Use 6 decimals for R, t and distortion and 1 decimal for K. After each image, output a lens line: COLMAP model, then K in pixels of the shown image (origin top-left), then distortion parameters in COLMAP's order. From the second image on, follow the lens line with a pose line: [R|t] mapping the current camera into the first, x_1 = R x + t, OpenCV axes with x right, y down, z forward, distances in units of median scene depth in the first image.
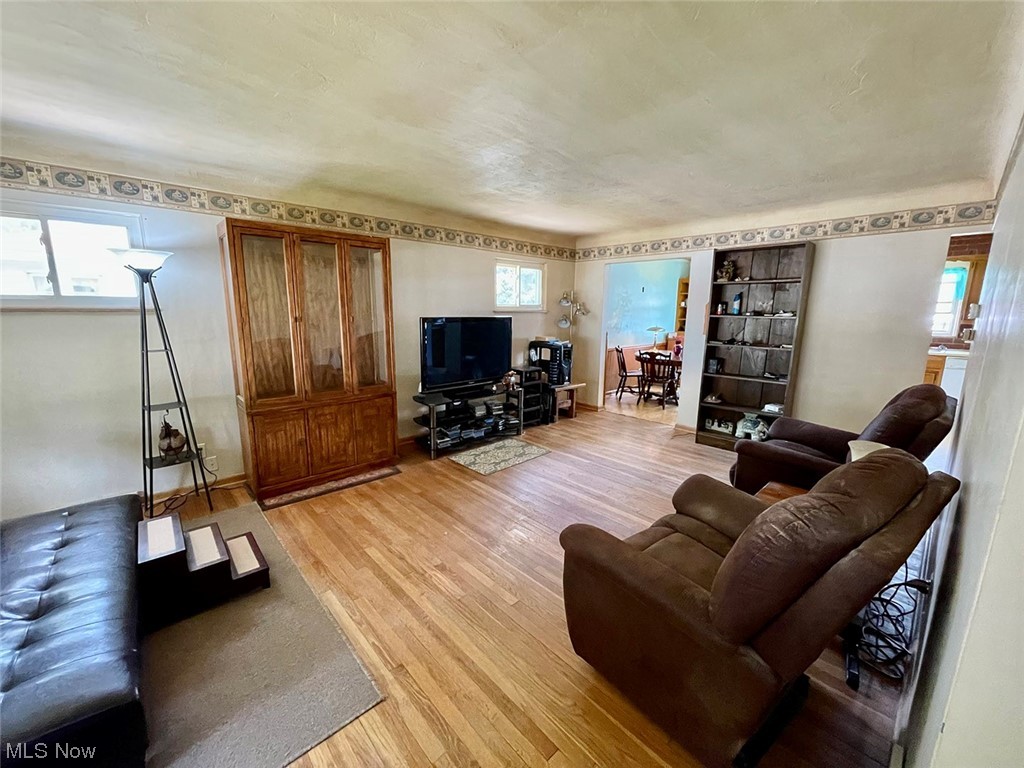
lens RADIAL K [[407.8, 0, 512.4], [0, 407.8, 382.9], [0, 0, 1]] dist [-0.000267, -0.000019]
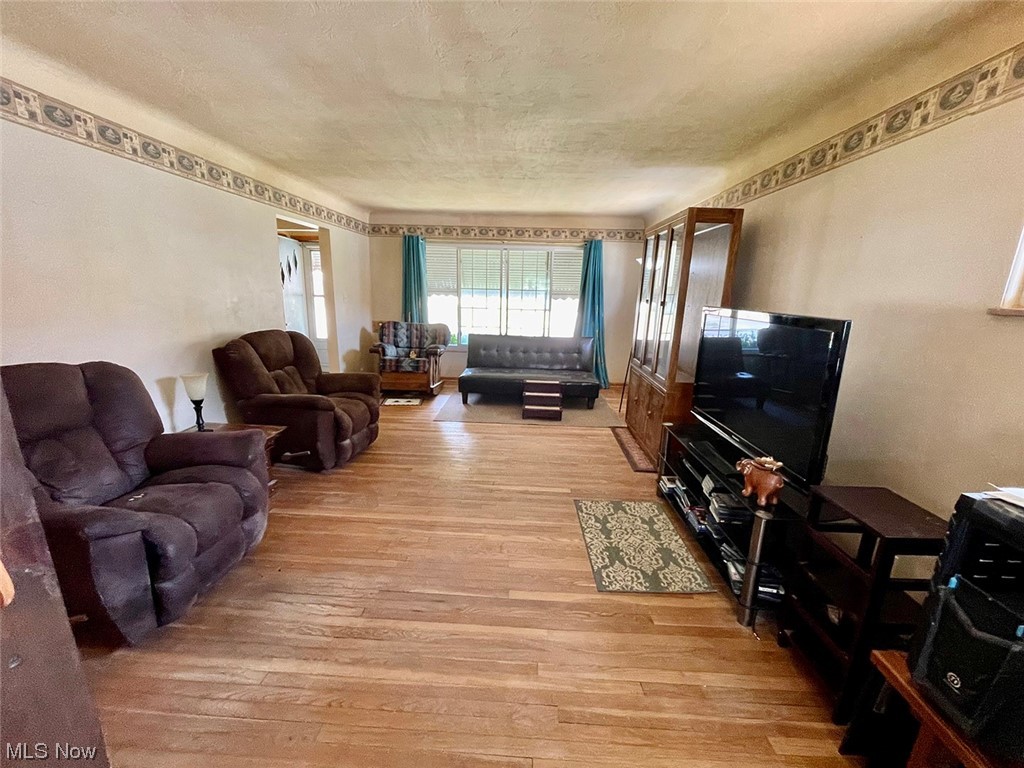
lens RADIAL K [[407.8, 0, 512.8], [0, 407.8, 383.4], [0, 0, 1]] dist [-0.000267, -0.000019]
pose [[-0.707152, 0.138644, -0.693336, 0.480670], [-0.157219, 0.925207, 0.345362, -0.215234], [0.689361, 0.353228, -0.632464, 1.181442]]
